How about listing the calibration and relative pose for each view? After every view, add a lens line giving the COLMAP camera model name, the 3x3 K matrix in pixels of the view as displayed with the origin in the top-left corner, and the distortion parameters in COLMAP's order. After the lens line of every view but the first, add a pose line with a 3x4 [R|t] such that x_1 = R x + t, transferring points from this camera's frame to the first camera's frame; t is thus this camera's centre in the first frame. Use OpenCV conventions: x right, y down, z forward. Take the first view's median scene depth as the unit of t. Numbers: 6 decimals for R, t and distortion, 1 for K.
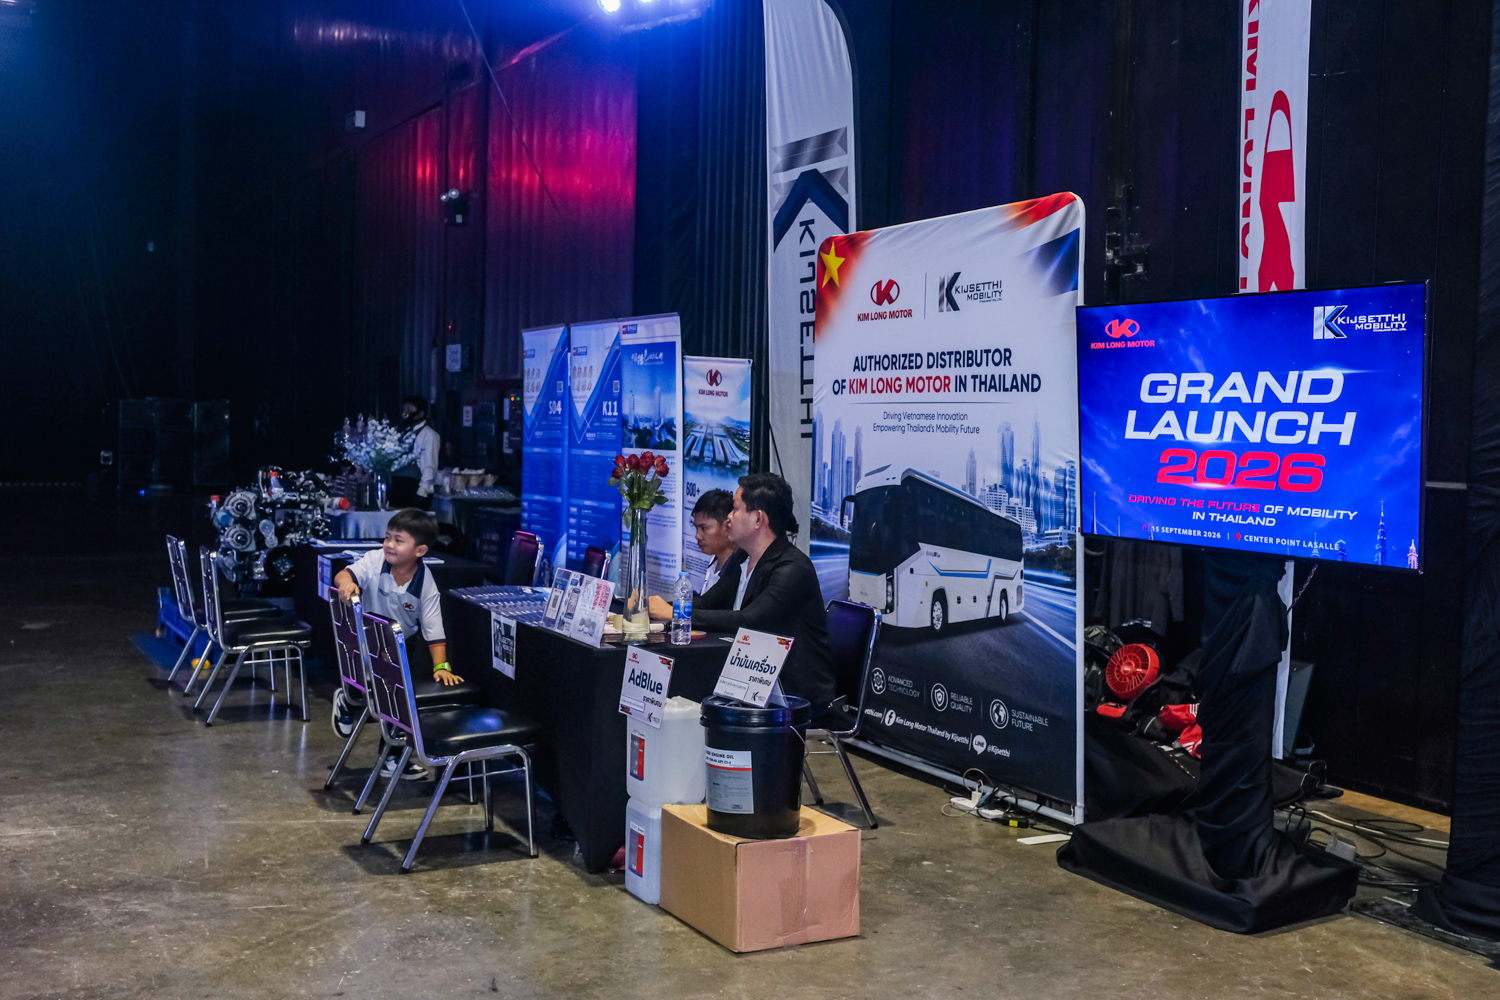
lens RADIAL K [[1601.9, 0, 750.2], [0, 1601.9, 500.7], [0, 0, 1]] dist [-0.025793, 0.000000]
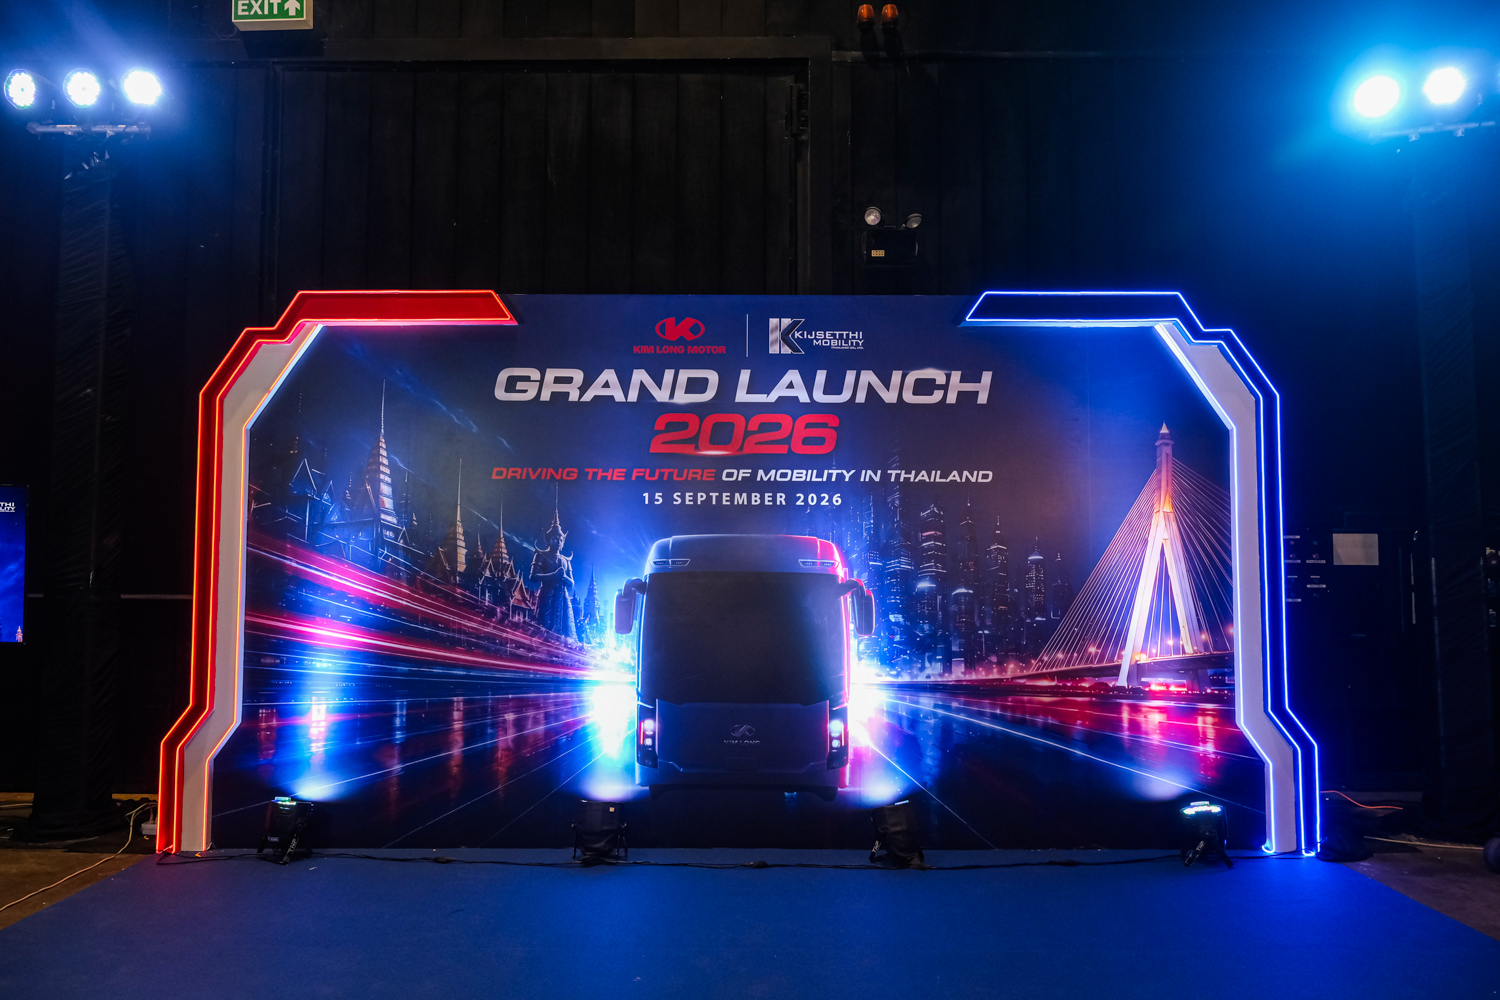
lens RADIAL K [[1105.9, 0, 750.4], [0, 1105.9, 499.8], [0, 0, 1]] dist [-0.007076, 0.000393]
pose [[0.467844, 0.034211, 0.883148, -0.314010], [0.046307, 0.996929, -0.063150, -0.001295], [-0.882597, 0.070440, 0.464823, -0.339153]]
